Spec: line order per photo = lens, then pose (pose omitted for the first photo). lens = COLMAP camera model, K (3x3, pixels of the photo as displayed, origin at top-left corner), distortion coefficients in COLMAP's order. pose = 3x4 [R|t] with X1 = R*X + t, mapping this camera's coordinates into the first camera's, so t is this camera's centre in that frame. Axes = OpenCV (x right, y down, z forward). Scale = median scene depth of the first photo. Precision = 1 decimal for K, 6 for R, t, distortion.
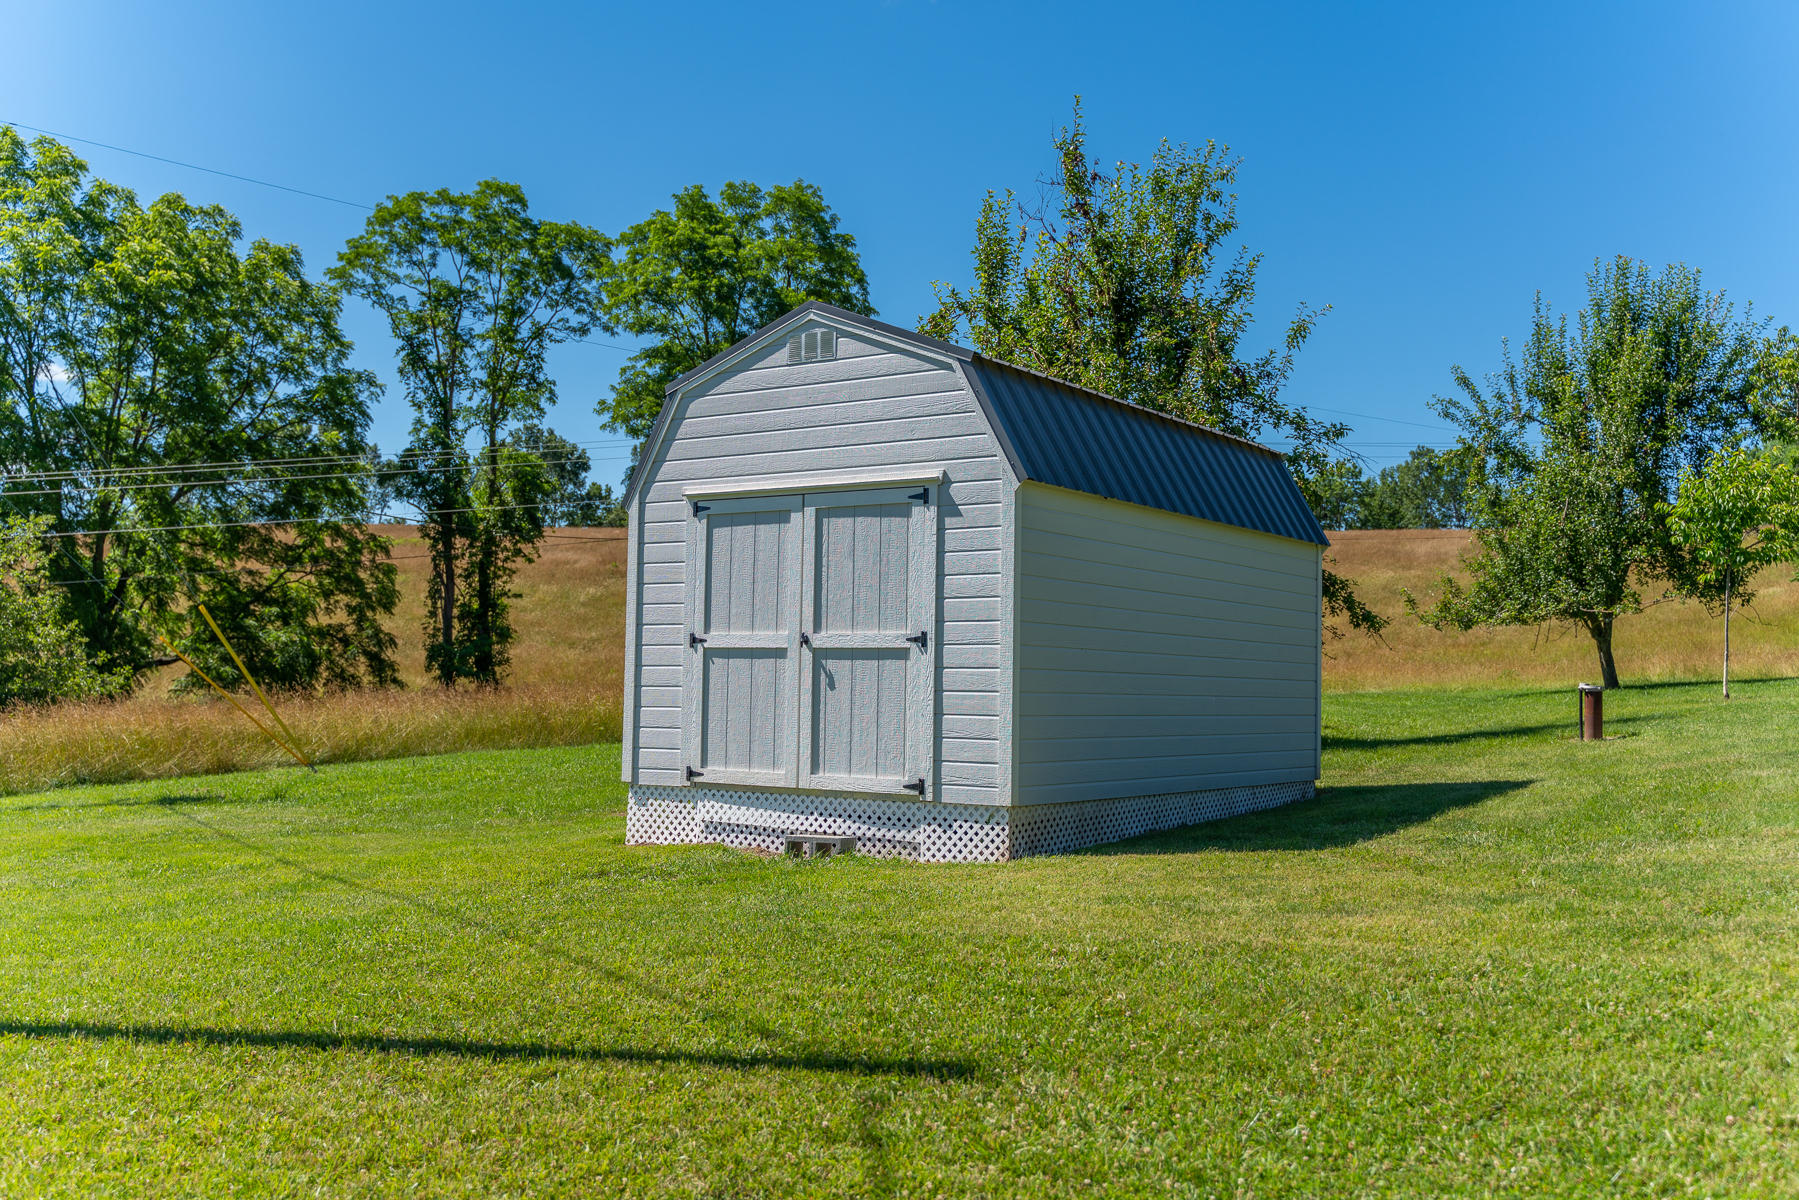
lens RADIAL K [[1709.2, 0, 906.7], [0, 1709.2, 588.5], [0, 0, 1]] dist [0.005214, 0.000000]
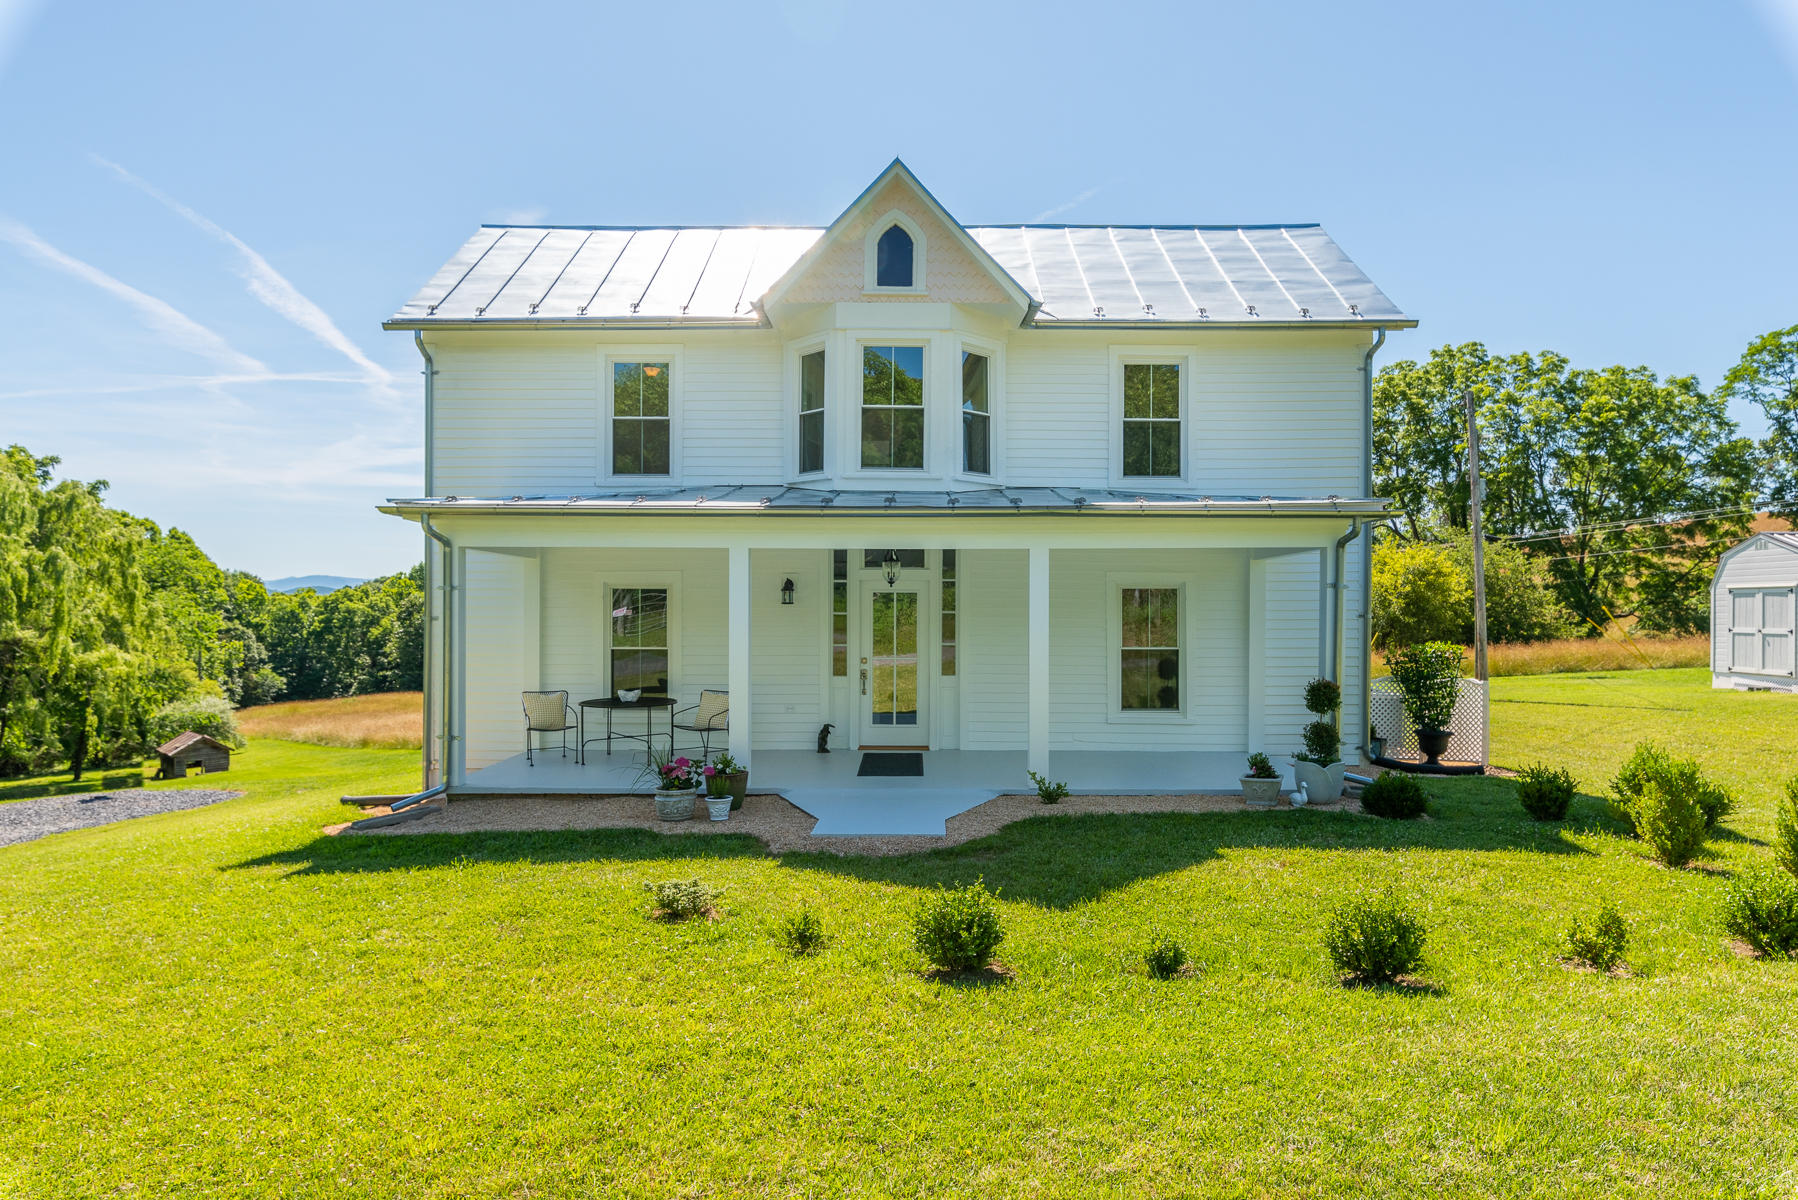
lens RADIAL K [[1083.3, 0, 897.3], [0, 1083.3, 608.0], [0, 0, 1]] dist [-0.005242, 0.003520]
pose [[0.523635, -0.013465, -0.851836, 0.154072], [0.051280, 0.998560, 0.015738, -0.024316], [0.850398, -0.051923, 0.523571, -0.282329]]
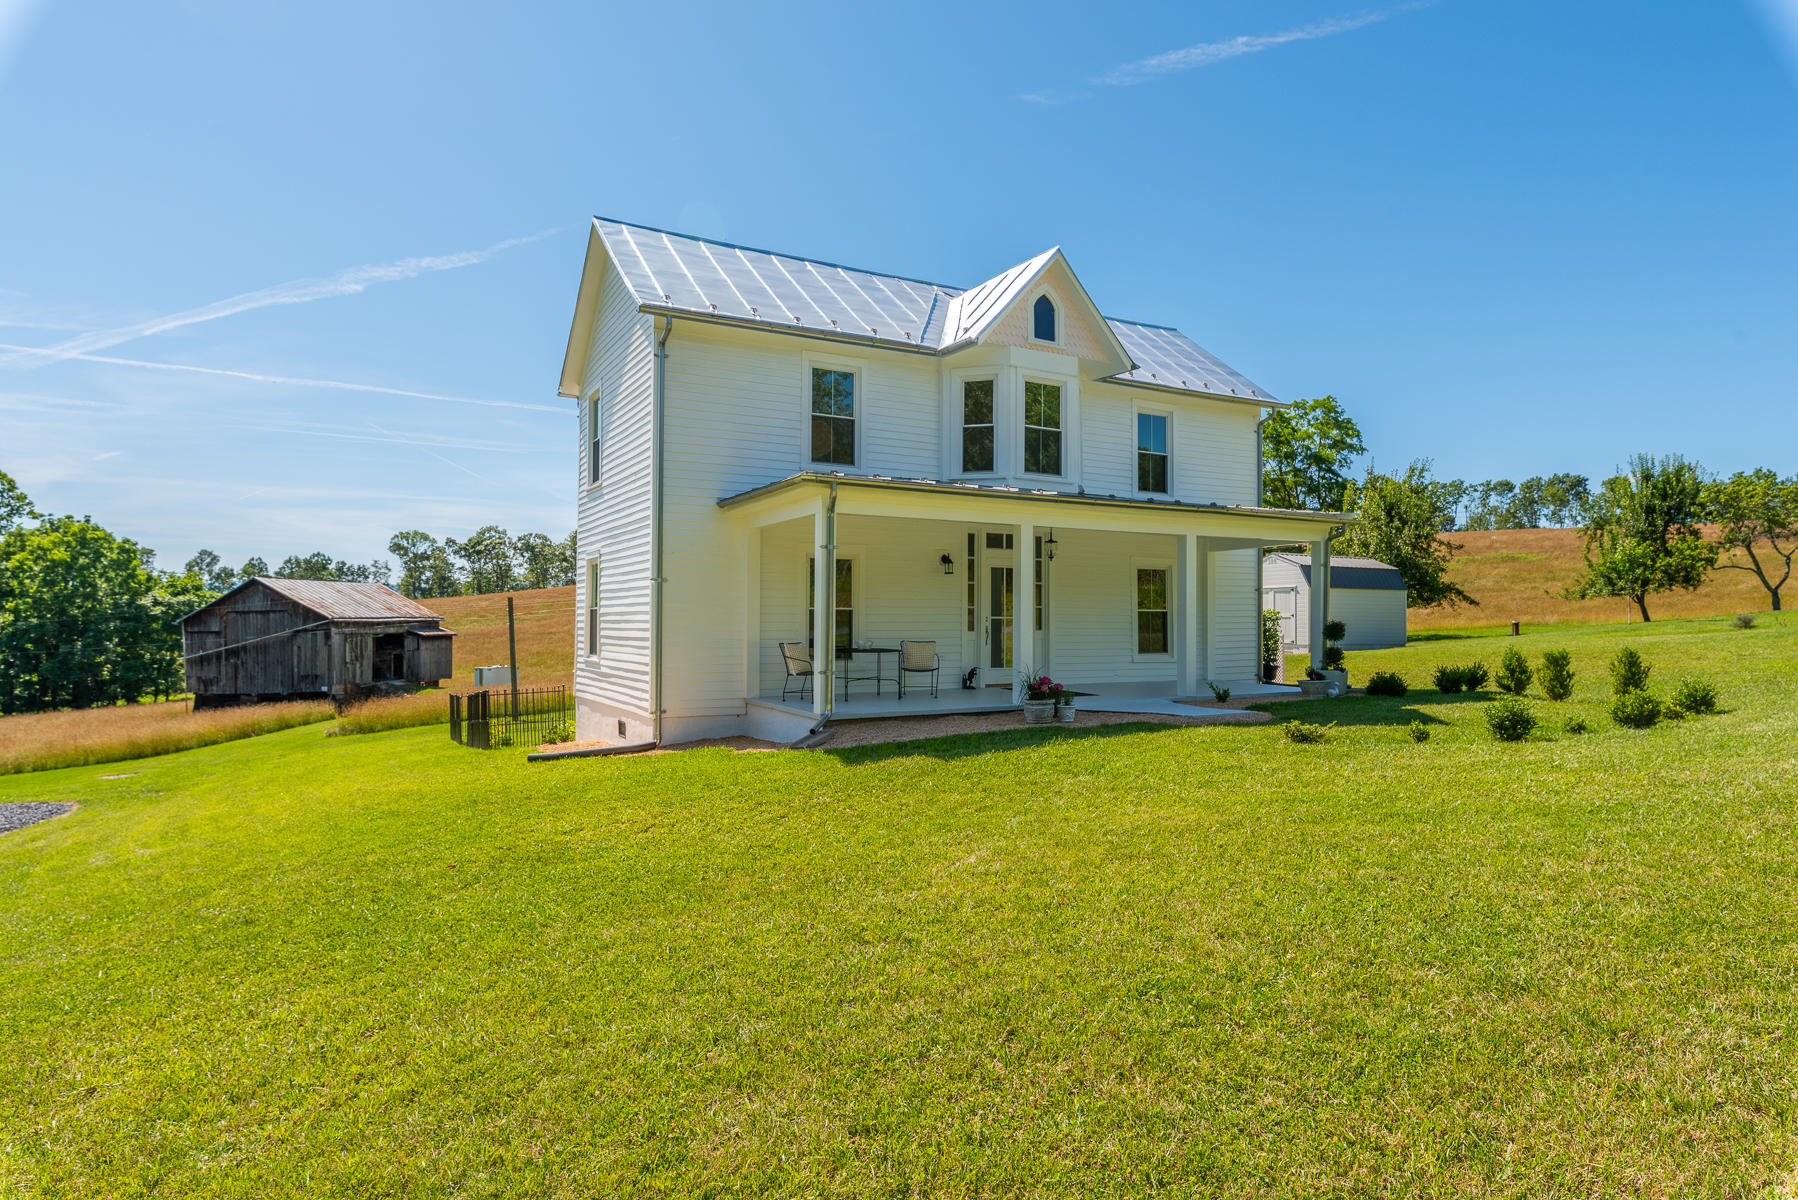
lens RADIAL K [[1010.3, 0, 901.5], [0, 1010.3, 600.2], [0, 0, 1]] dist [0.005758, -0.007141]
pose [[0.877677, -0.023837, -0.478660, 0.076288], [0.037213, 0.999136, 0.018478, -0.021442], [0.477806, -0.034030, 0.877806, -0.410580]]
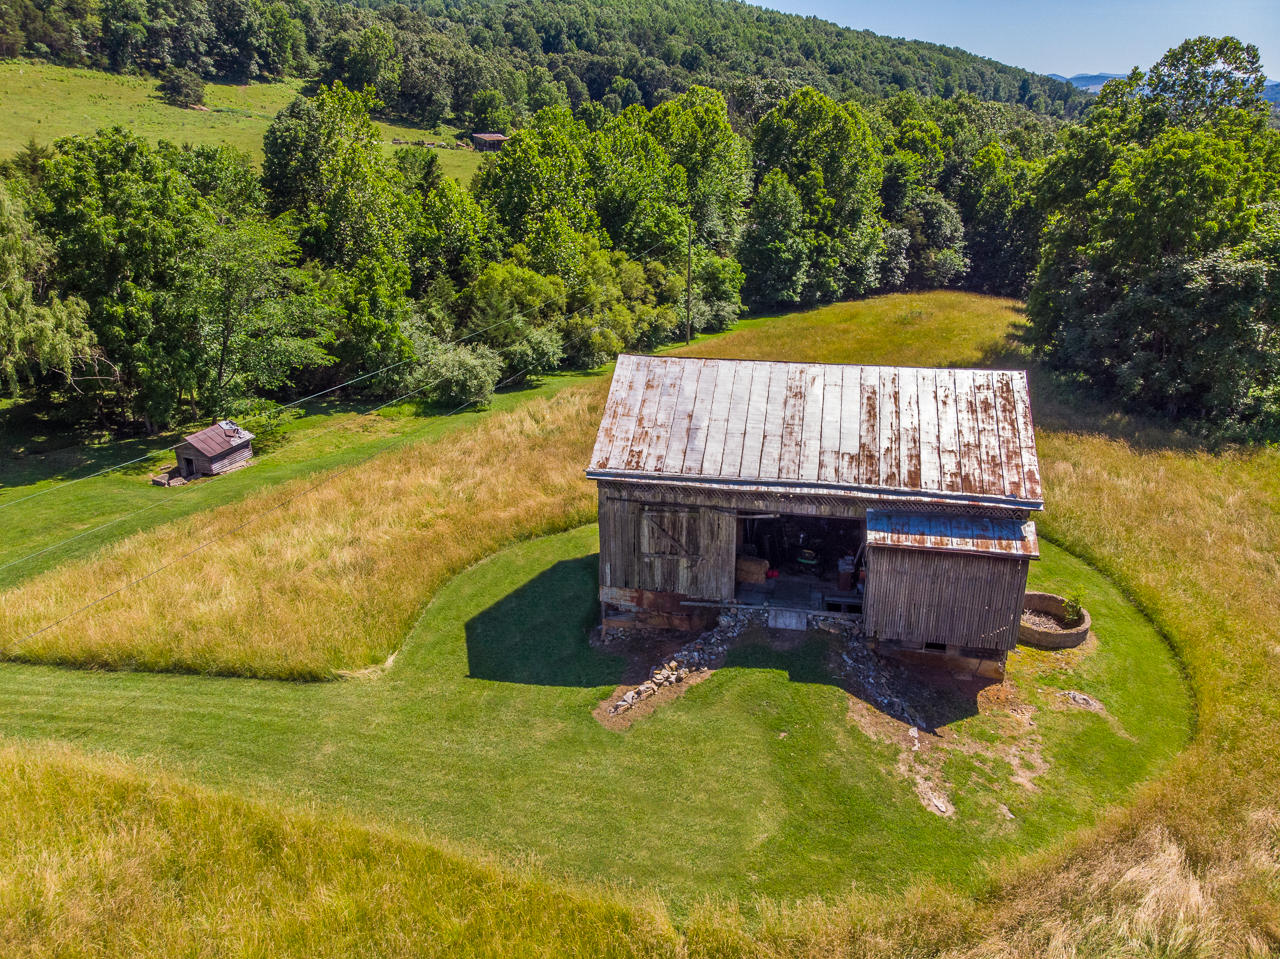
lens RADIAL K [[962.2, 0, 640.7], [0, 962.2, 476.9], [0, 0, 1]] dist [0.003496, 0.012918]
pose [[-0.587139, 0.283259, -0.758309, -0.529455], [0.027692, 0.943258, 0.330903, -0.162113], [0.809012, 0.173287, -0.561668, 0.477650]]
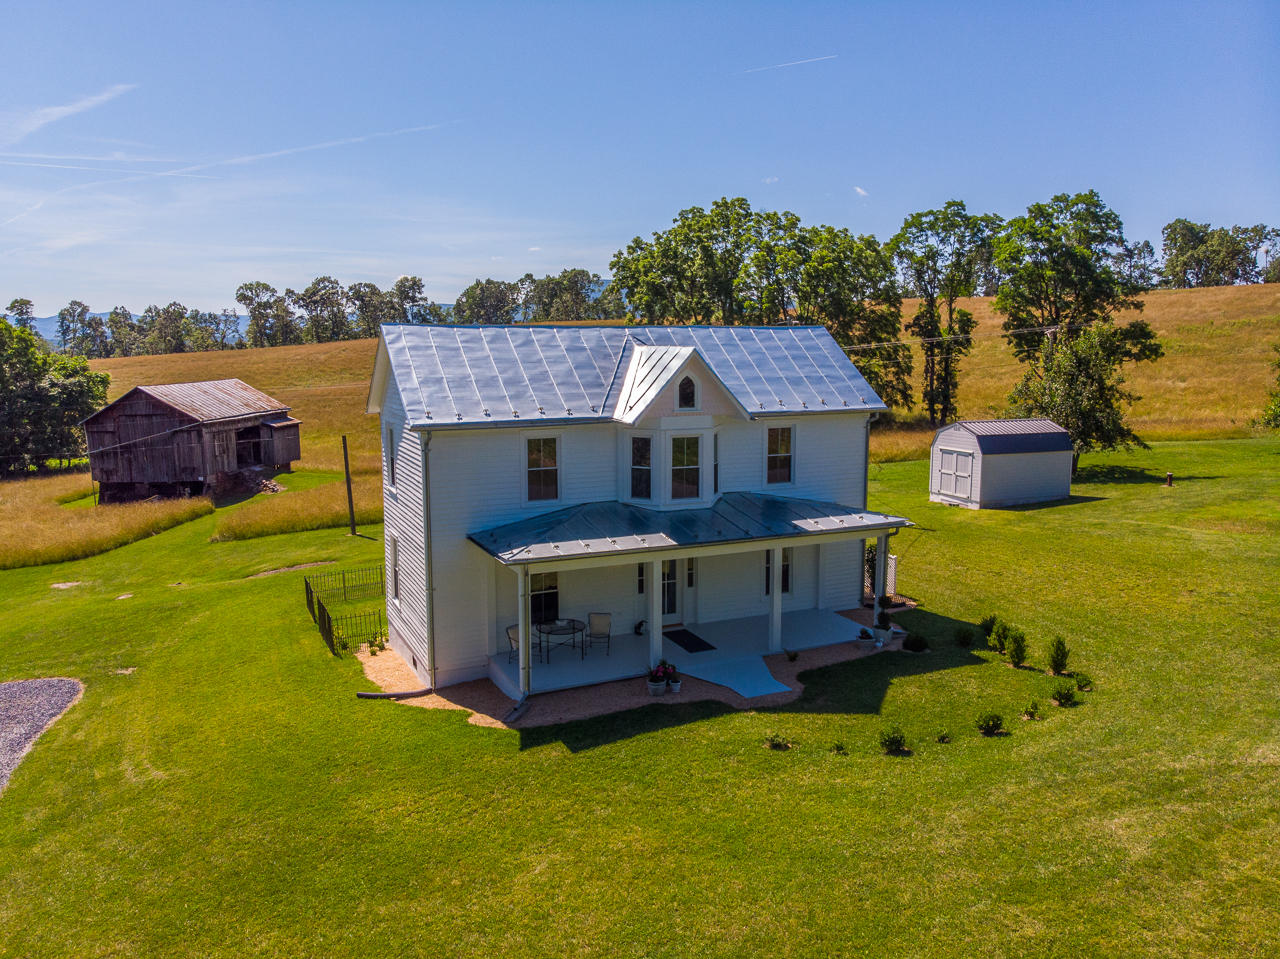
lens RADIAL K [[962.2, 0, 629.0], [0, 962.2, 475.6], [0, 0, 1]] dist [0.003496, 0.012918]
pose [[0.832768, 0.055584, -0.550824, 0.162017], [0.047269, 0.984175, 0.170777, -0.112848], [0.551600, -0.168255, 0.816962, -0.470224]]
